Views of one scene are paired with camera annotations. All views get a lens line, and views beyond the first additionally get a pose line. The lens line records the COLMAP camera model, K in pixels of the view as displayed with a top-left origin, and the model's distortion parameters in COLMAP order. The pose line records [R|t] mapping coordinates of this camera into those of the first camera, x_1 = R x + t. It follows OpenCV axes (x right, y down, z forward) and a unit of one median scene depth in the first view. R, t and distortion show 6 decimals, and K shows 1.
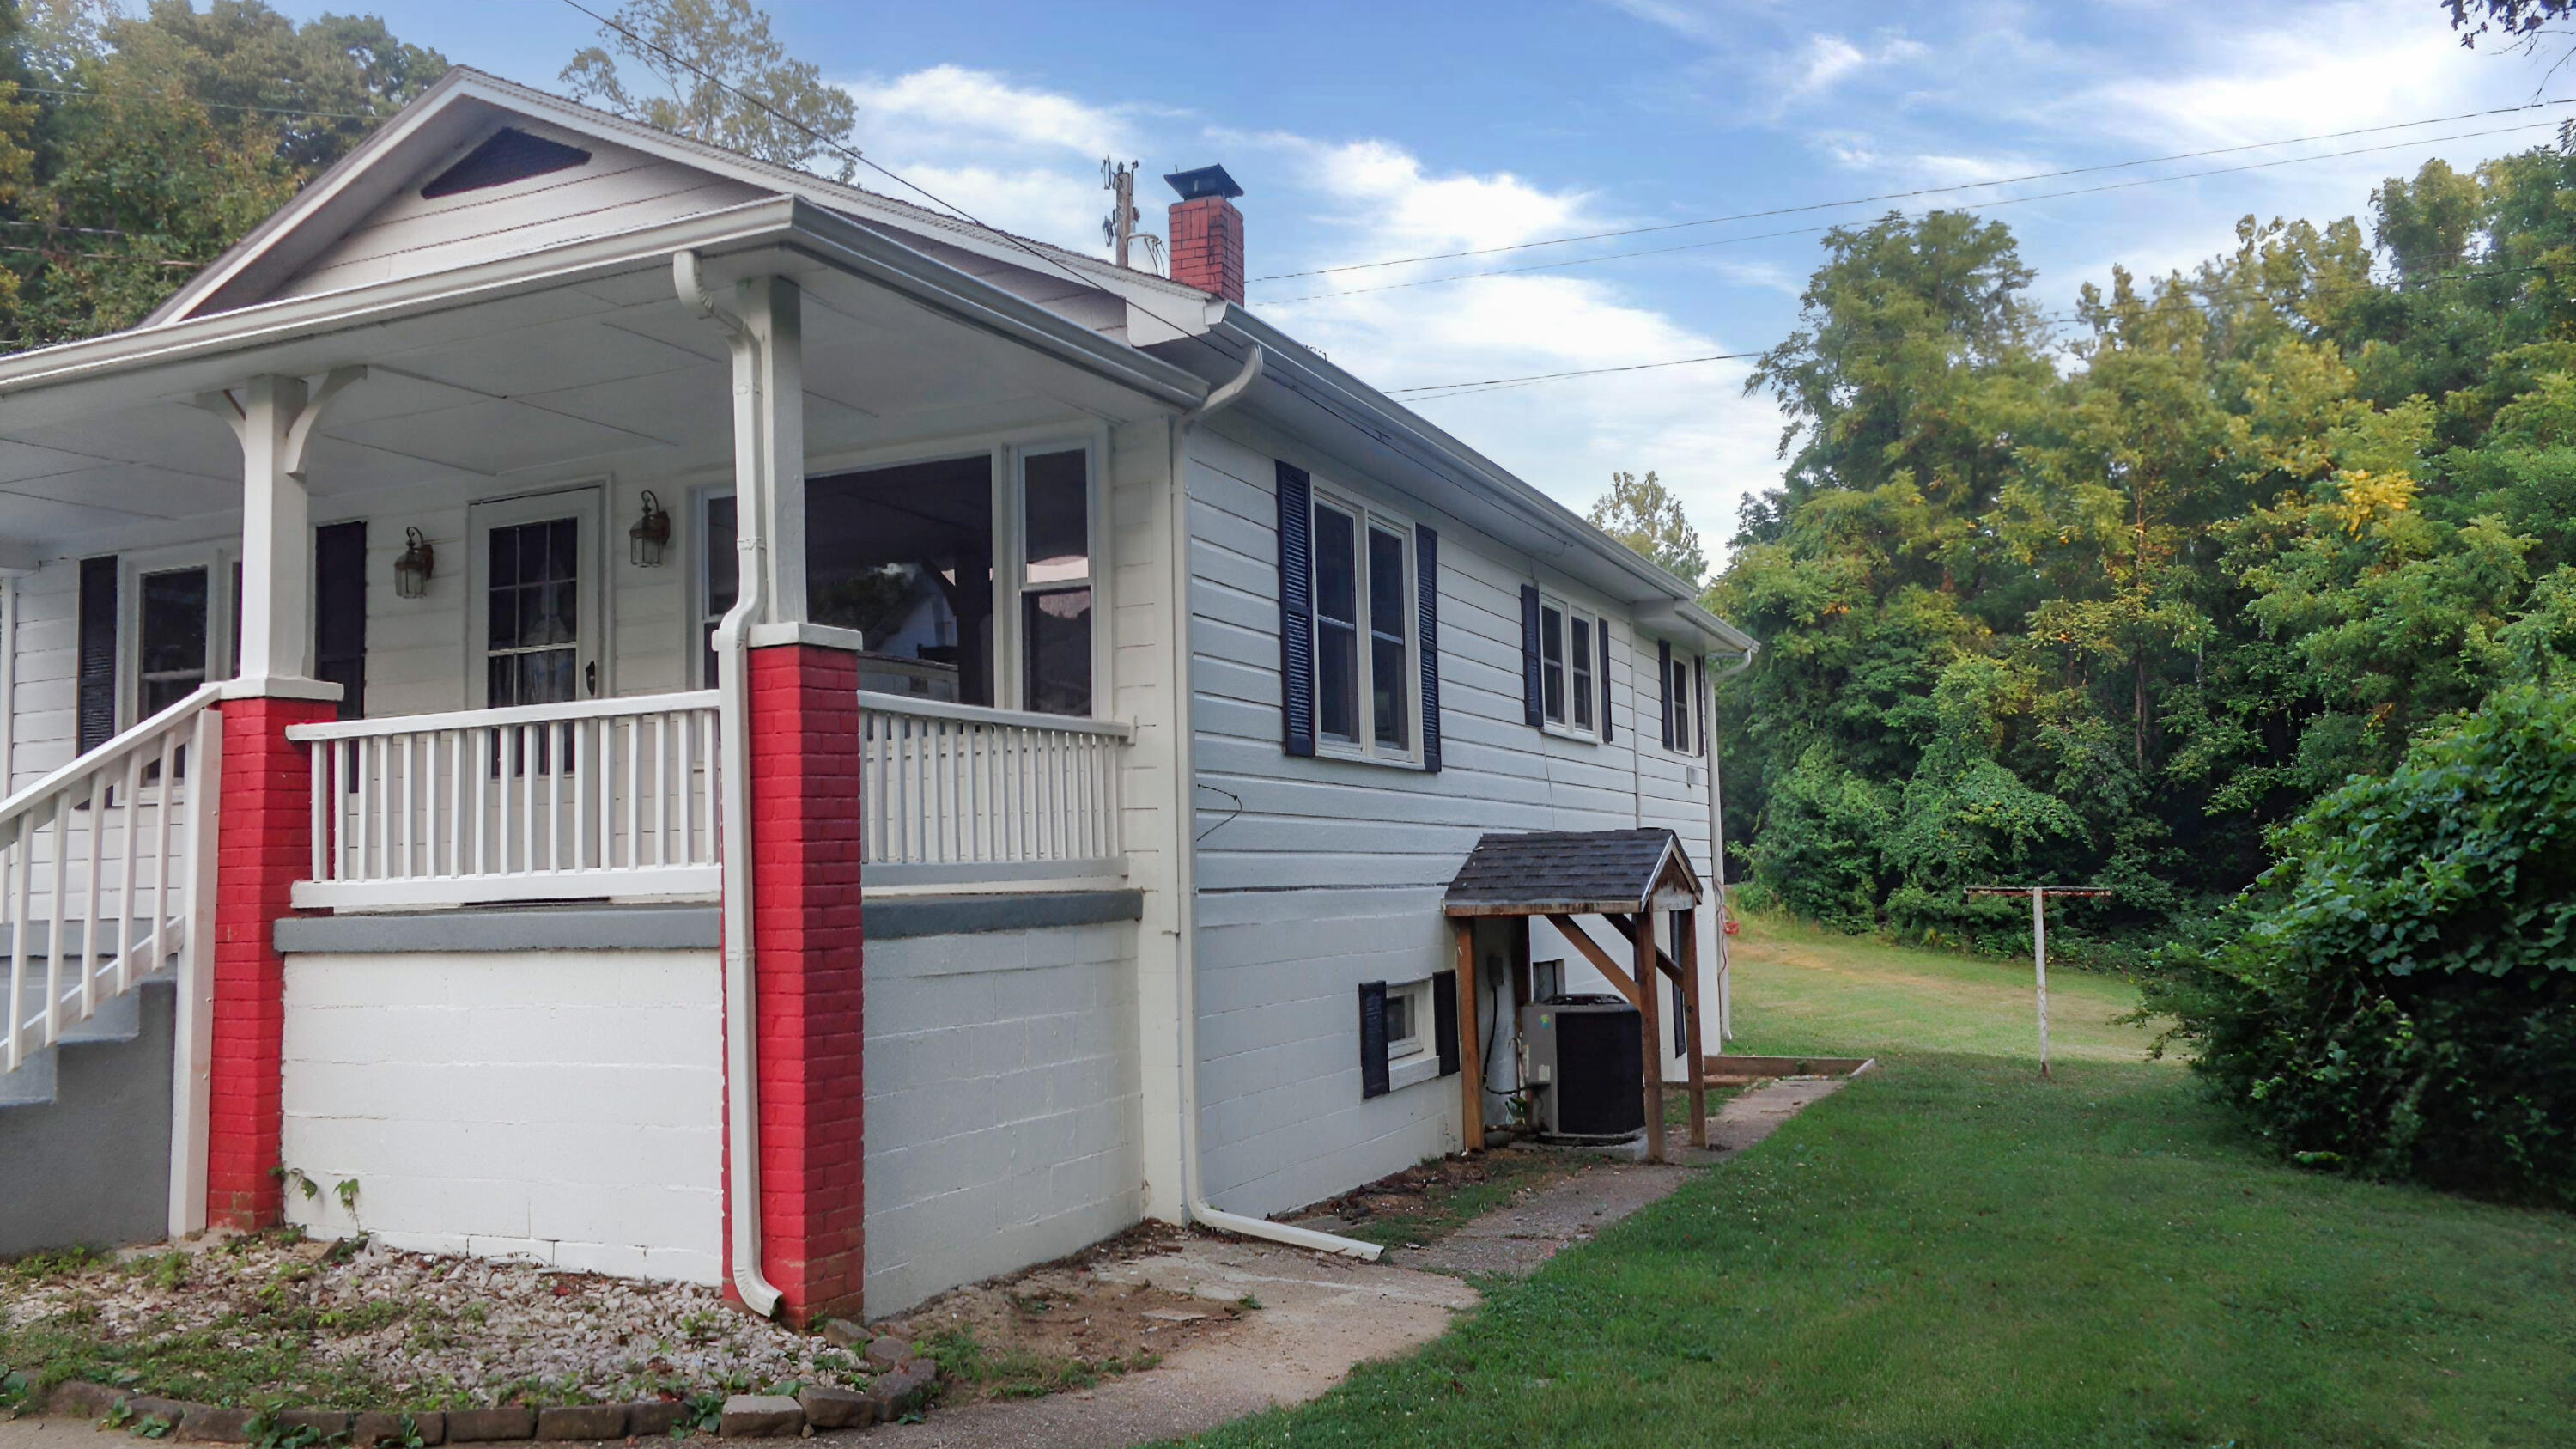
lens RADIAL K [[1949.8, 0, 1296.3], [0, 1949.8, 716.4], [0, 0, 1]] dist [0.003018, 0.006307]
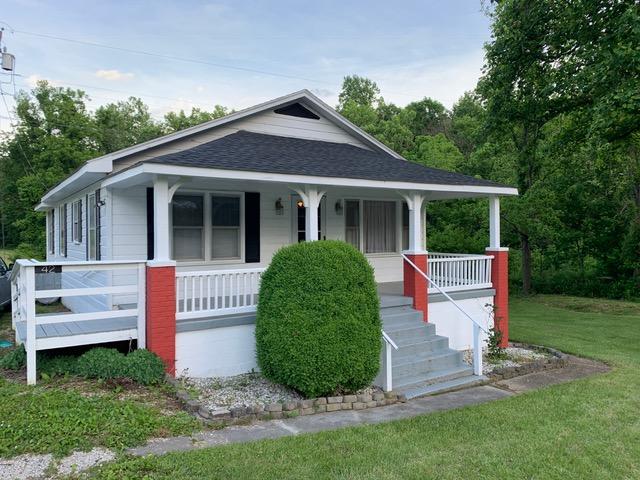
lens RADIAL K [[489.6, 0, 318.3], [0, 489.6, 238.7], [0, 0, 1]] dist [0.031009, -0.018280]
pose [[0.554146, 0.013415, 0.832311, -1.257132], [-0.073275, 0.996775, 0.032720, -0.052194], [-0.829188, -0.079119, 0.553342, 0.365521]]
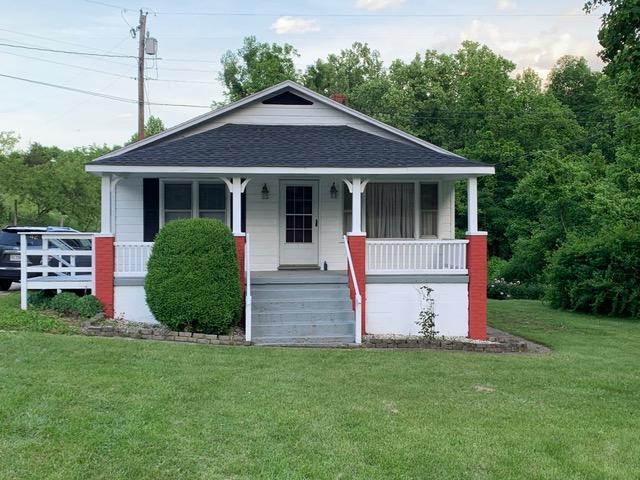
lens RADIAL K [[783.7, 0, 317.9], [0, 783.7, 236.1], [0, 0, 1]] dist [0.029754, 0.000000]
pose [[0.880259, 0.022318, 0.473969, -1.171465], [-0.059047, 0.996281, 0.062750, -0.097227], [-0.470806, -0.083223, 0.878303, -0.585709]]
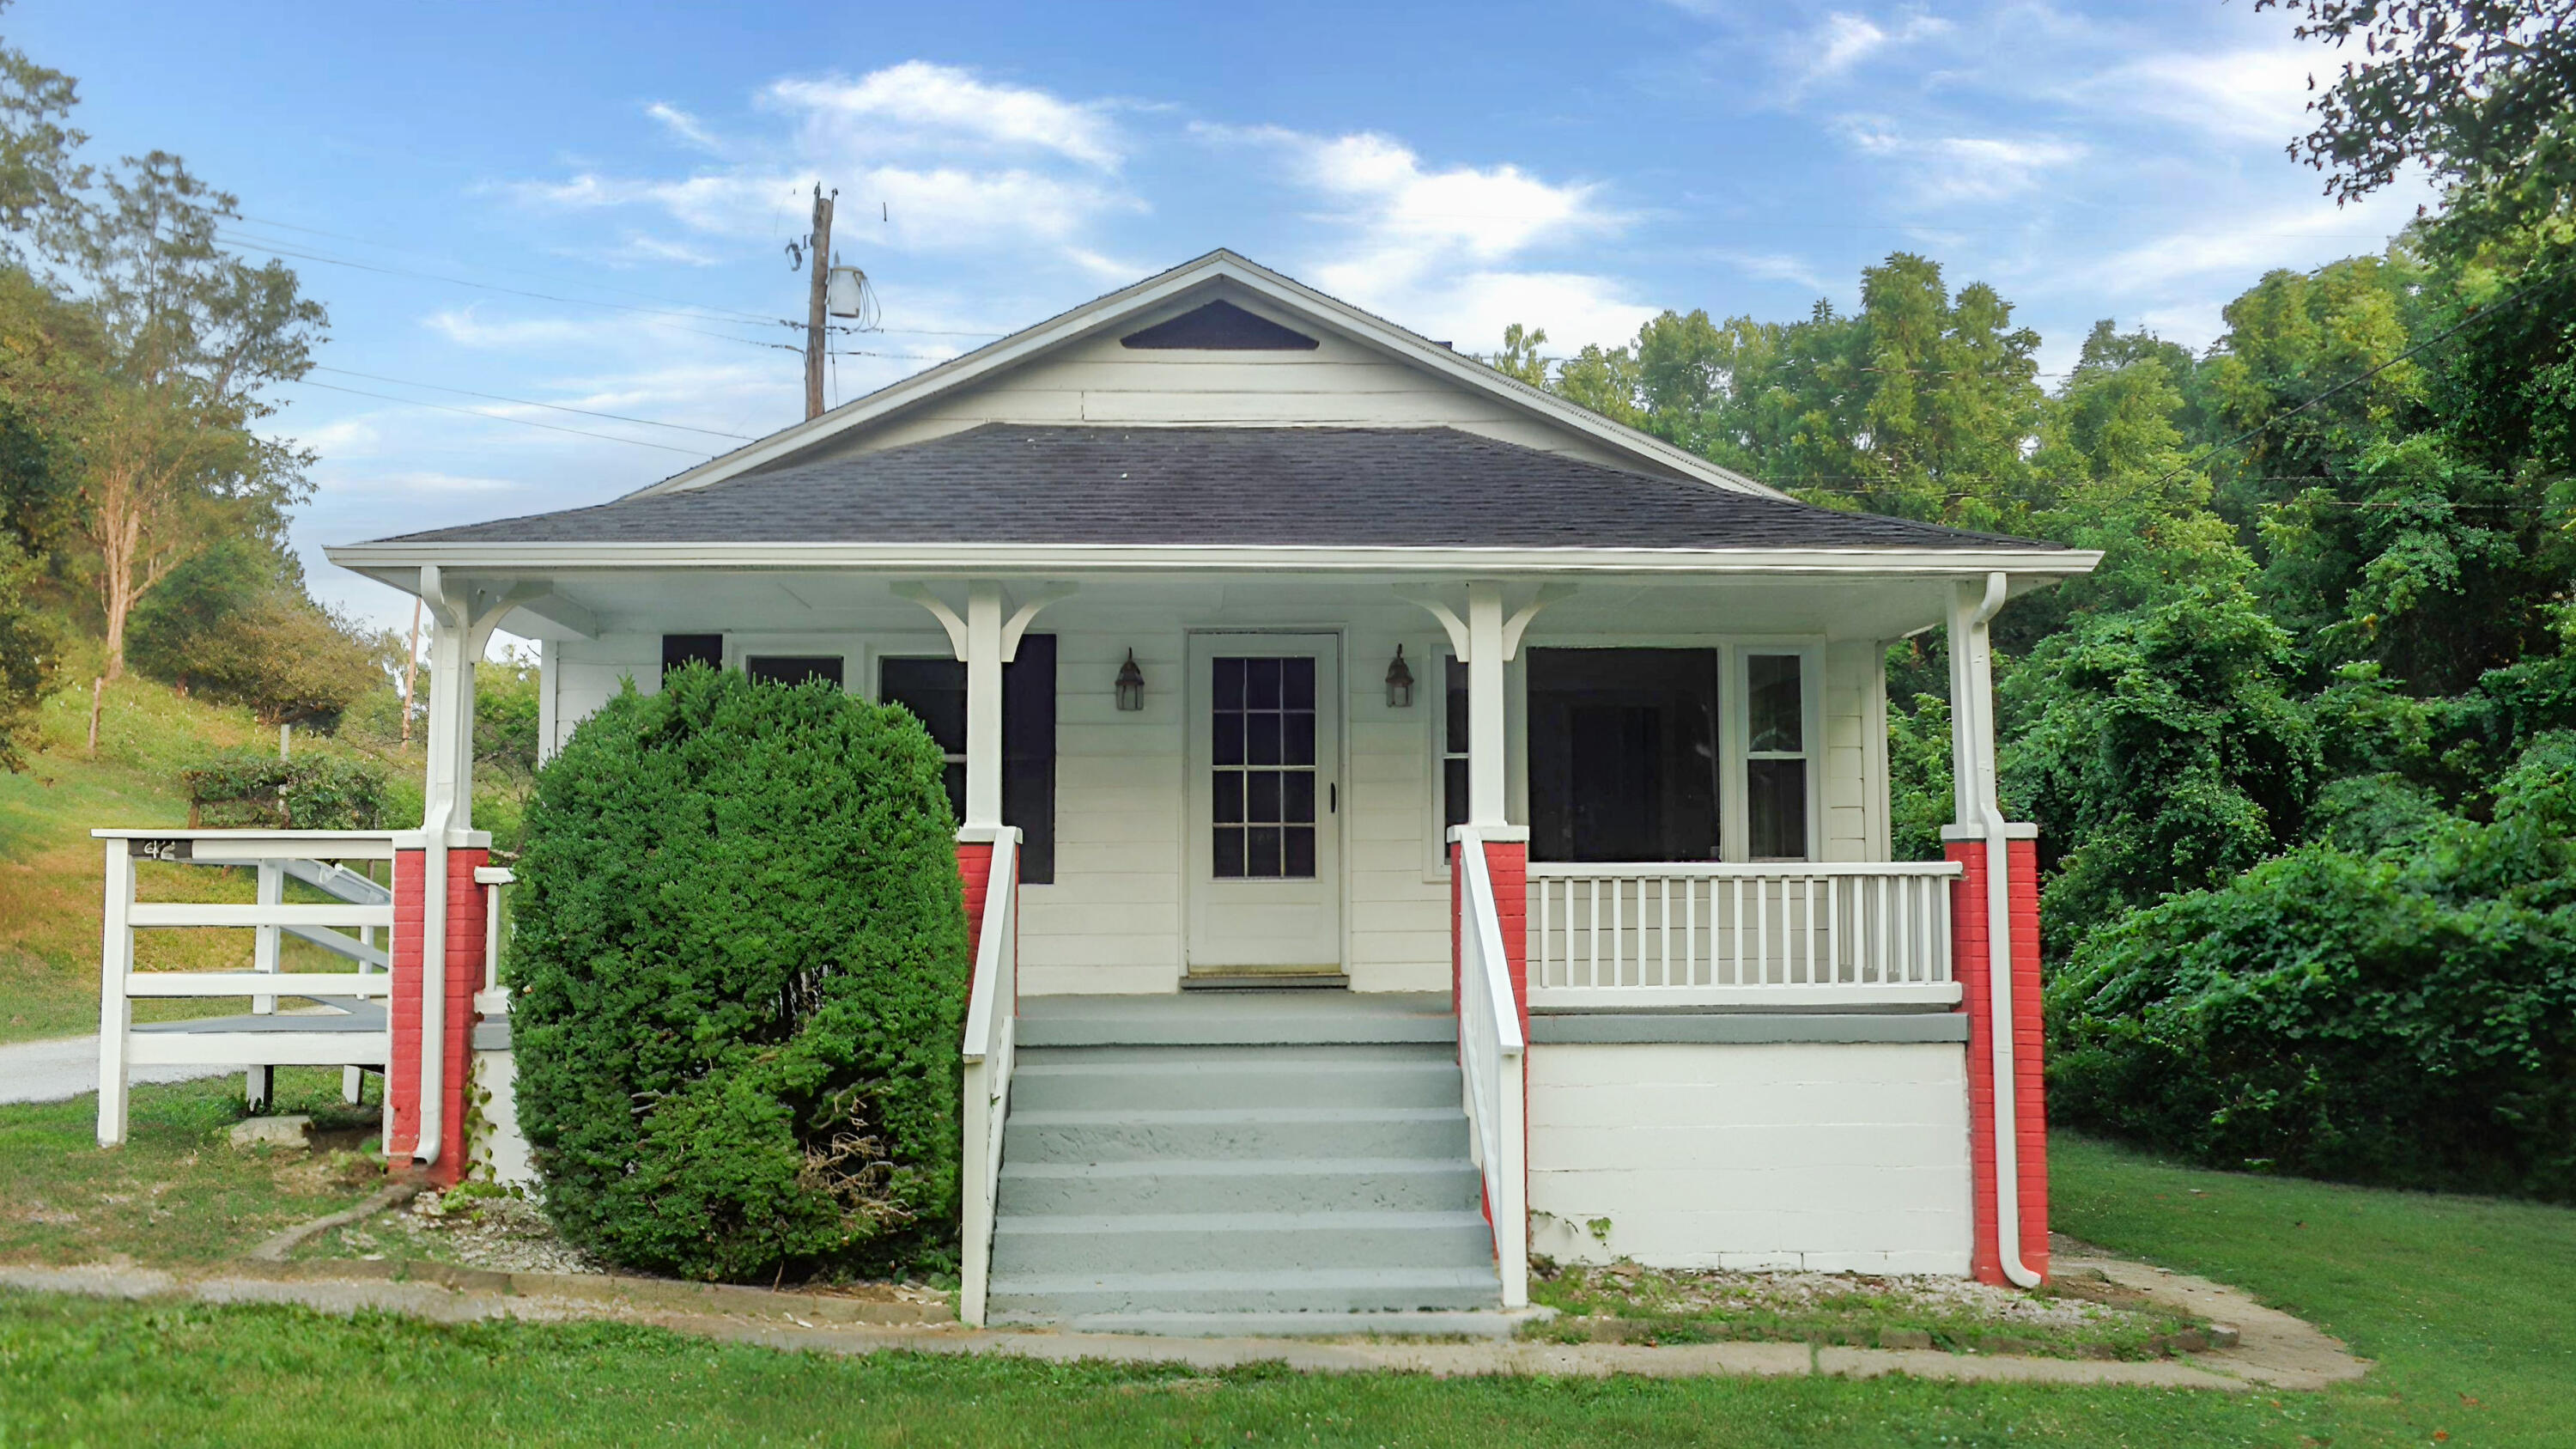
lens RADIAL K [[2104.9, 0, 1295.2], [0, 2104.9, 738.3], [0, 0, 1]] dist [0.014816, 0.000371]
pose [[0.899479, 0.054496, 0.433552, -0.889009], [-0.055351, 0.998410, -0.010661, -0.038757], [-0.433444, -0.014408, 0.901065, -0.121236]]
